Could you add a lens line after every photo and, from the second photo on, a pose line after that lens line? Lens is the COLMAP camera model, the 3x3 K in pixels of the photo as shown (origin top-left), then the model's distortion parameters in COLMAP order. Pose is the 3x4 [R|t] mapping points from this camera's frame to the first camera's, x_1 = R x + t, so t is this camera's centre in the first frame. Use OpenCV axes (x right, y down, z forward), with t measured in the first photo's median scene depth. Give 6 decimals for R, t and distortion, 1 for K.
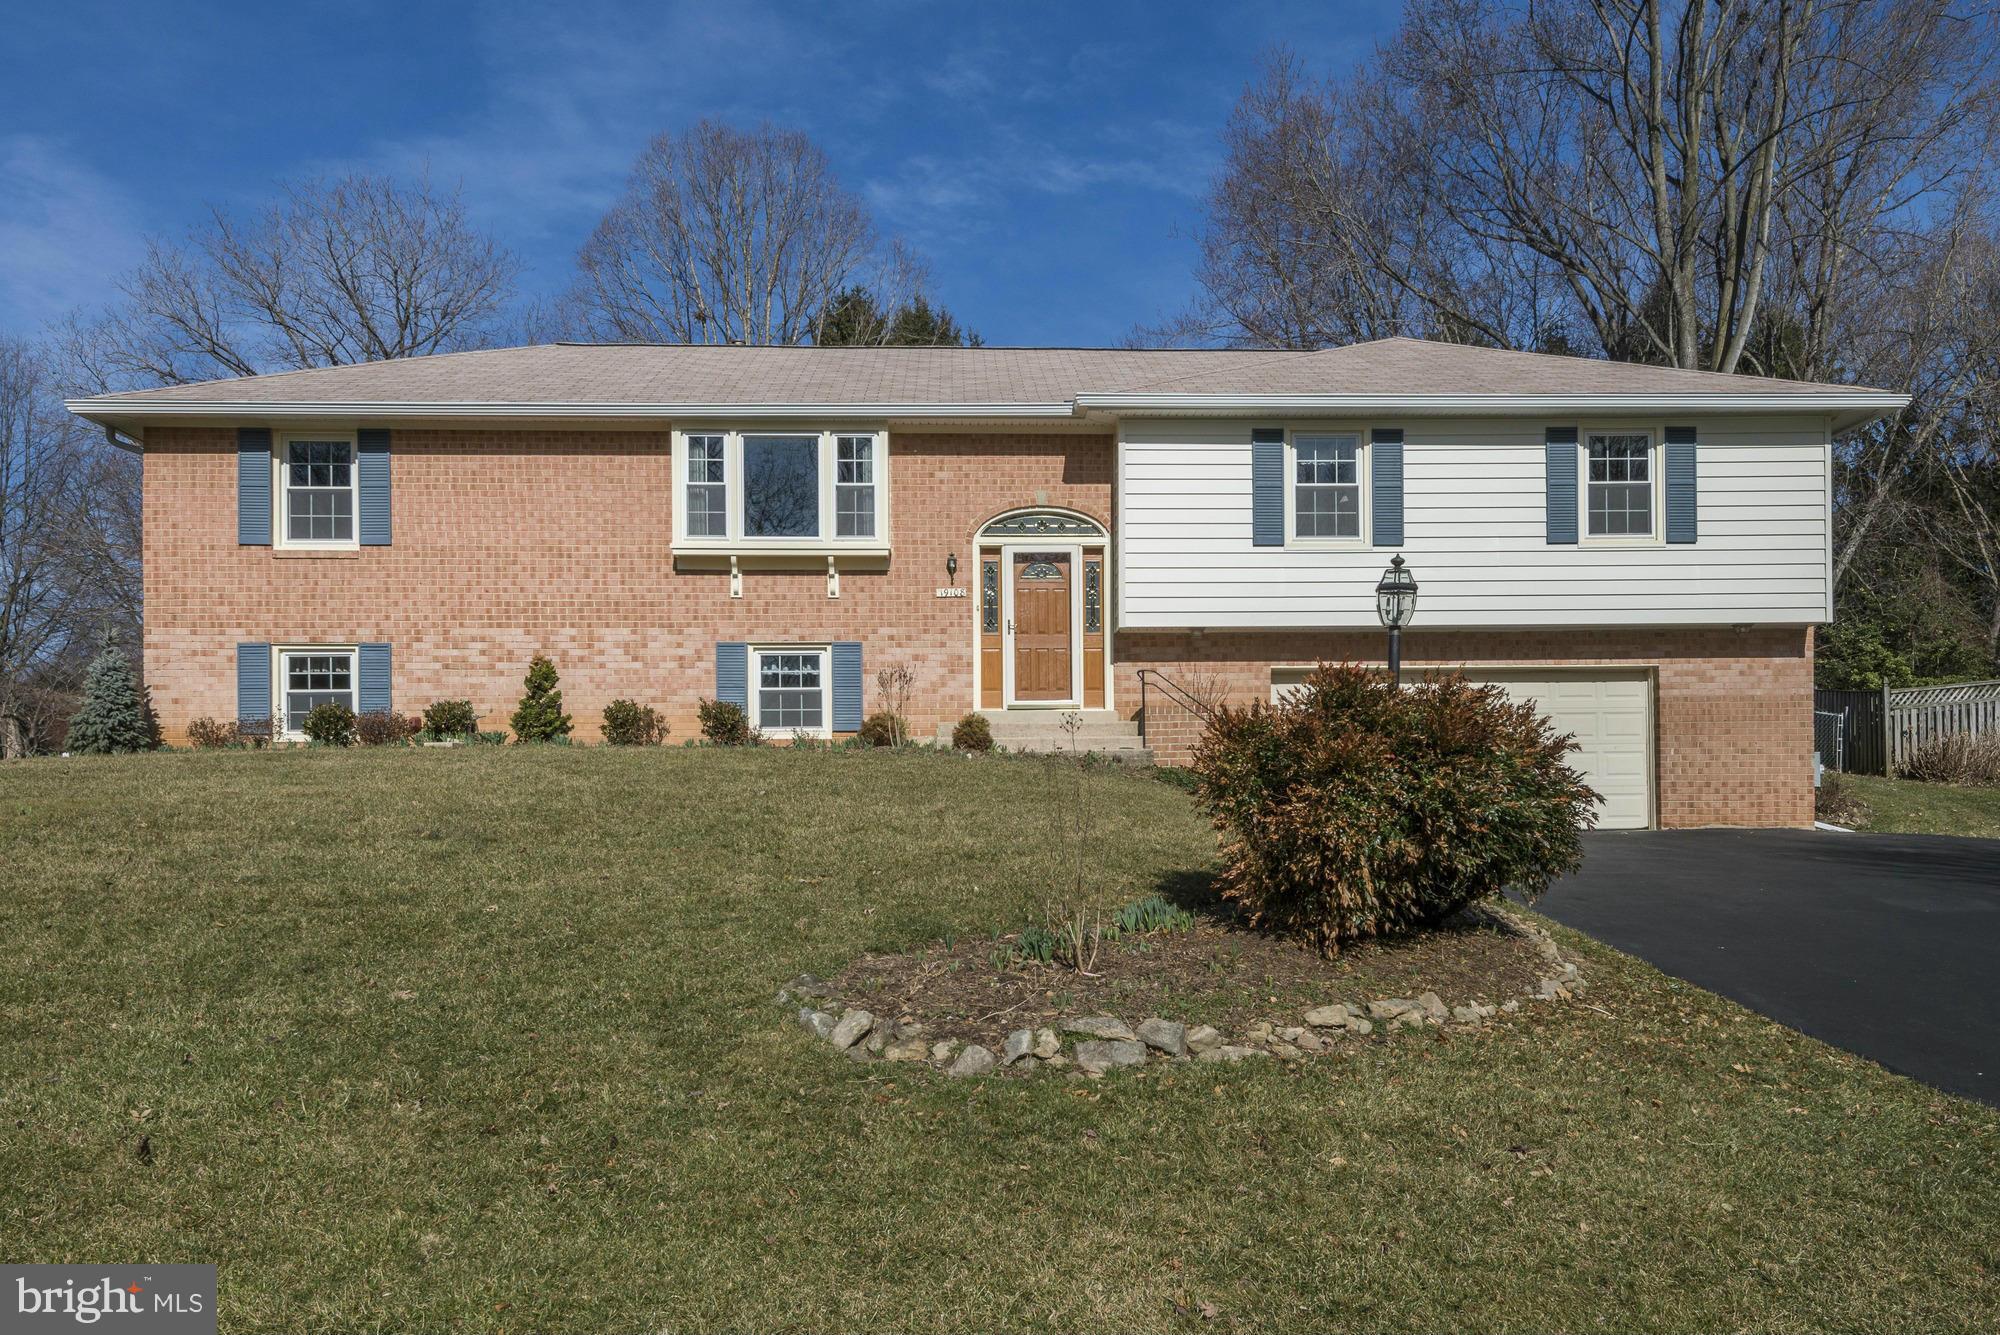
lens RADIAL K [[981.8, 0, 1000.6], [0, 981.8, 715.2], [0, 0, 1]] dist [-0.001673, -0.009914]
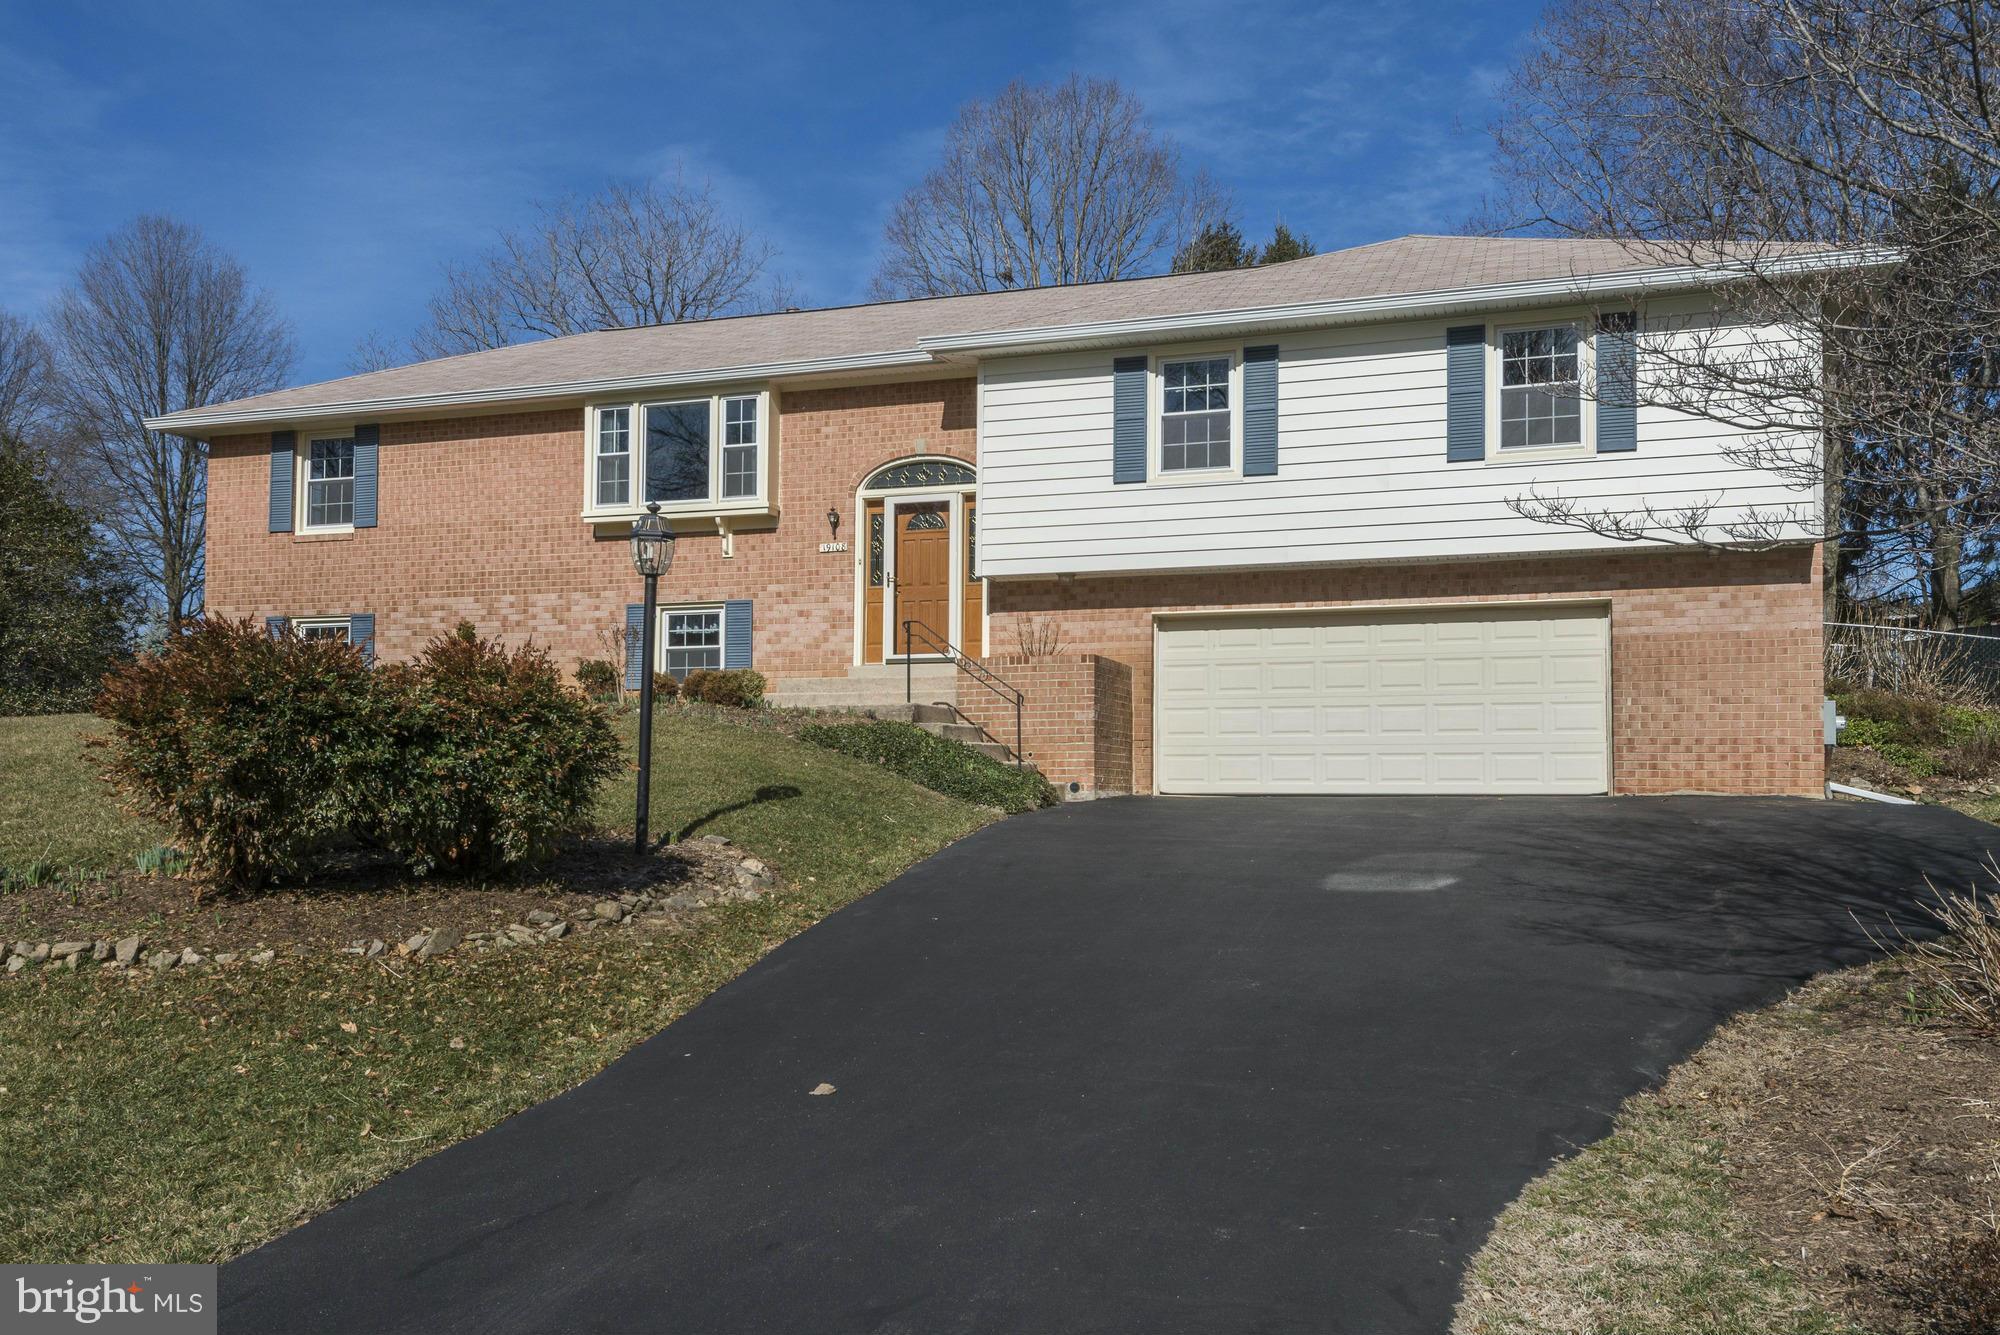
lens RADIAL K [[1070.3, 0, 1003.4], [0, 1070.3, 657.5], [0, 0, 1]] dist [-0.002513, -0.018958]
pose [[0.968242, -0.017606, -0.249396, 0.388086], [0.016034, 0.999837, -0.008334, -0.001240], [0.249502, 0.004070, 0.968366, -0.008519]]
